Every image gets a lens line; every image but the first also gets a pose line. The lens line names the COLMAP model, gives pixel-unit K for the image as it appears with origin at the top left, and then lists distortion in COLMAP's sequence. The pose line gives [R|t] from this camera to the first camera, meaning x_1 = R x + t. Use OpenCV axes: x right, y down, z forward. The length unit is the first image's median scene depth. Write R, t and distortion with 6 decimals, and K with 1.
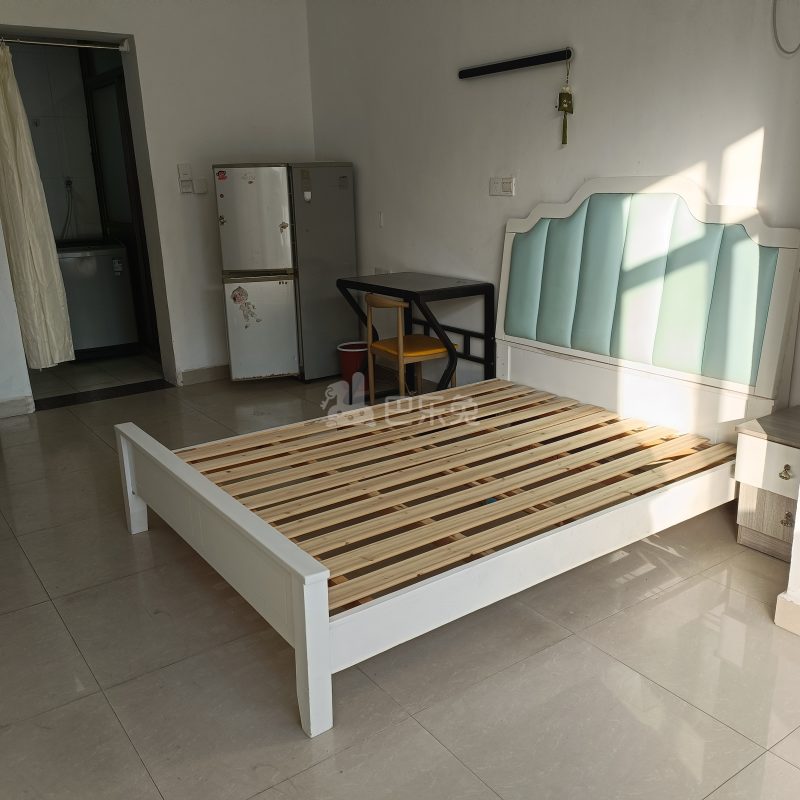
lens RADIAL K [[772.0, 0, 400.0], [0, 772.0, 400.0], [0, 0, 1]] dist [0.089077, -0.106772]
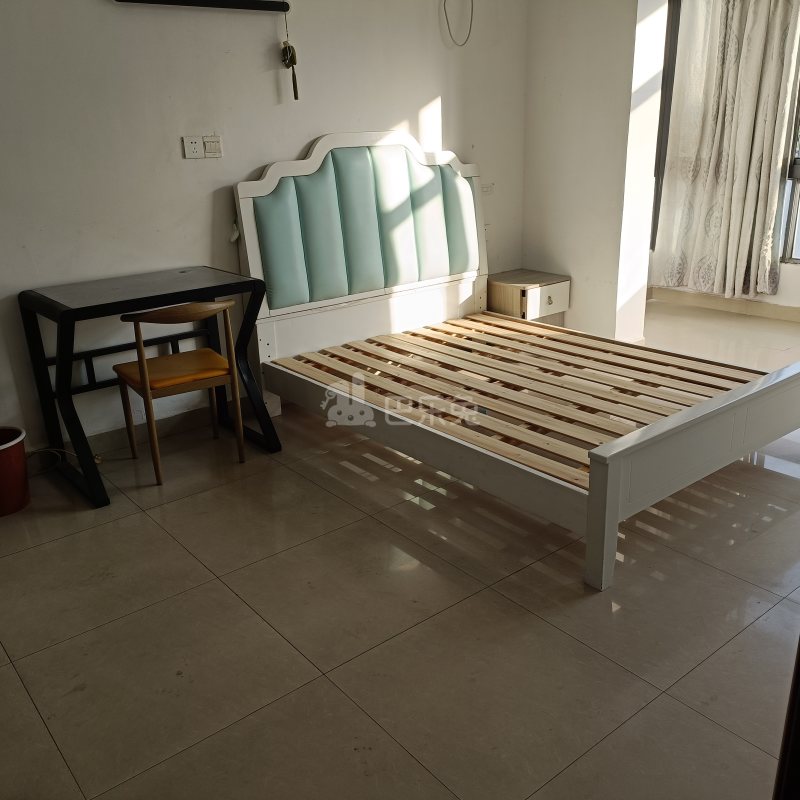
lens RADIAL K [[772.0, 0, 400.0], [0, 772.0, 400.0], [0, 0, 1]] dist [0.089077, -0.106772]
pose [[-0.077944, -0.328521, 0.941275, -0.894705], [0.292897, 0.894936, 0.336602, -0.293539], [-0.952962, 0.301933, 0.026468, 1.002402]]
